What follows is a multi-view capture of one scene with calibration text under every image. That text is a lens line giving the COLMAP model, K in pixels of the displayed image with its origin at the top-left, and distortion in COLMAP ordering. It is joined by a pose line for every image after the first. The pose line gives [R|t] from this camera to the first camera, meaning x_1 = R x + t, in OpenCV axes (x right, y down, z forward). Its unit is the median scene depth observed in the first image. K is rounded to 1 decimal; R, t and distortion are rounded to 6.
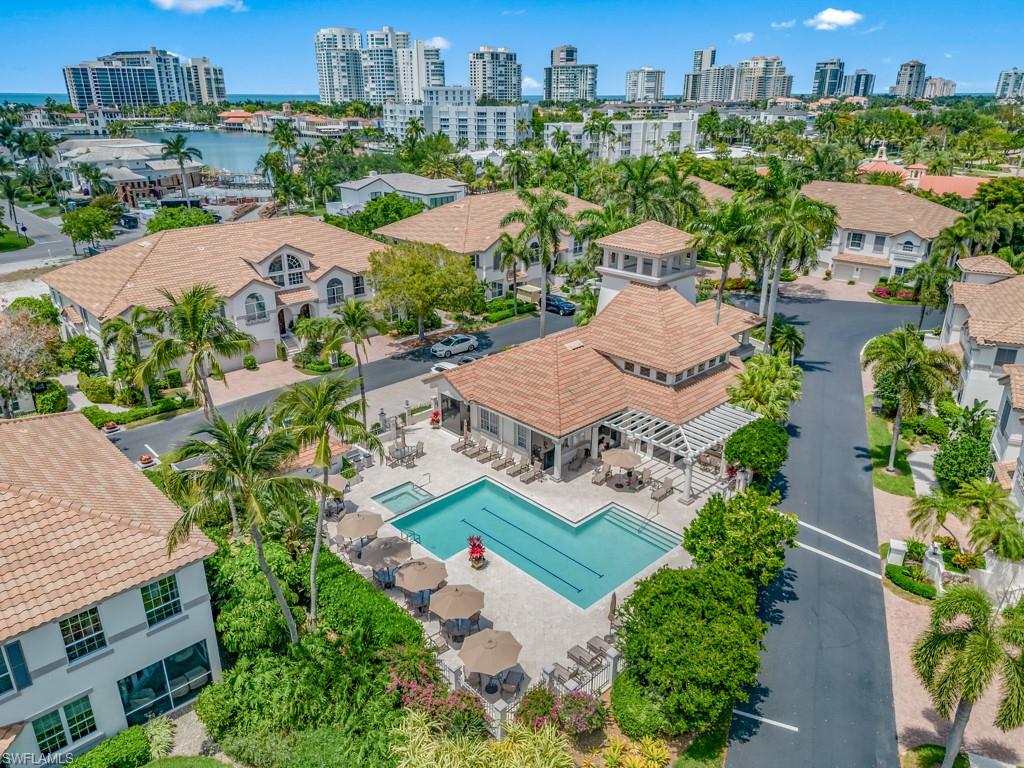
lens RADIAL K [[694.6, 0, 512.0], [0, 694.6, 384.0], [0, 0, 1]] dist [0.061821, -0.059027]
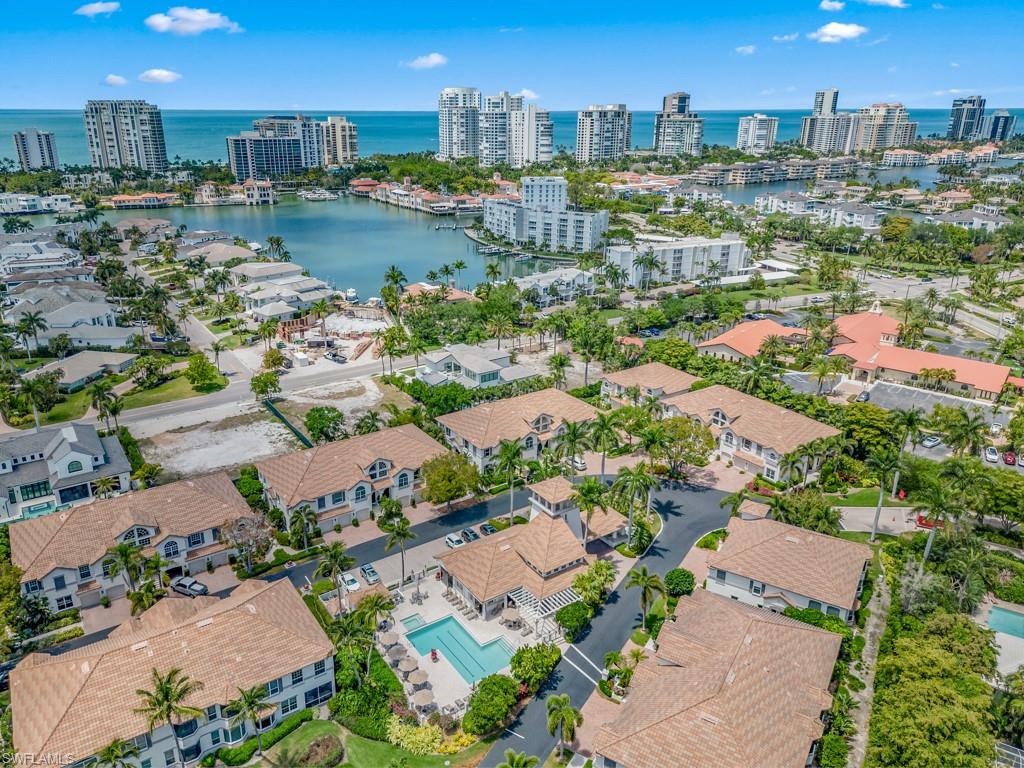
lens RADIAL K [[694.6, 0, 512.0], [0, 694.6, 384.0], [0, 0, 1]] dist [0.061821, -0.059027]
pose [[0.987763, 0.062477, -0.142904, 0.104095], [-0.067477, 0.997257, -0.030410, -0.133392], [0.140612, 0.039680, 0.989269, -0.294626]]
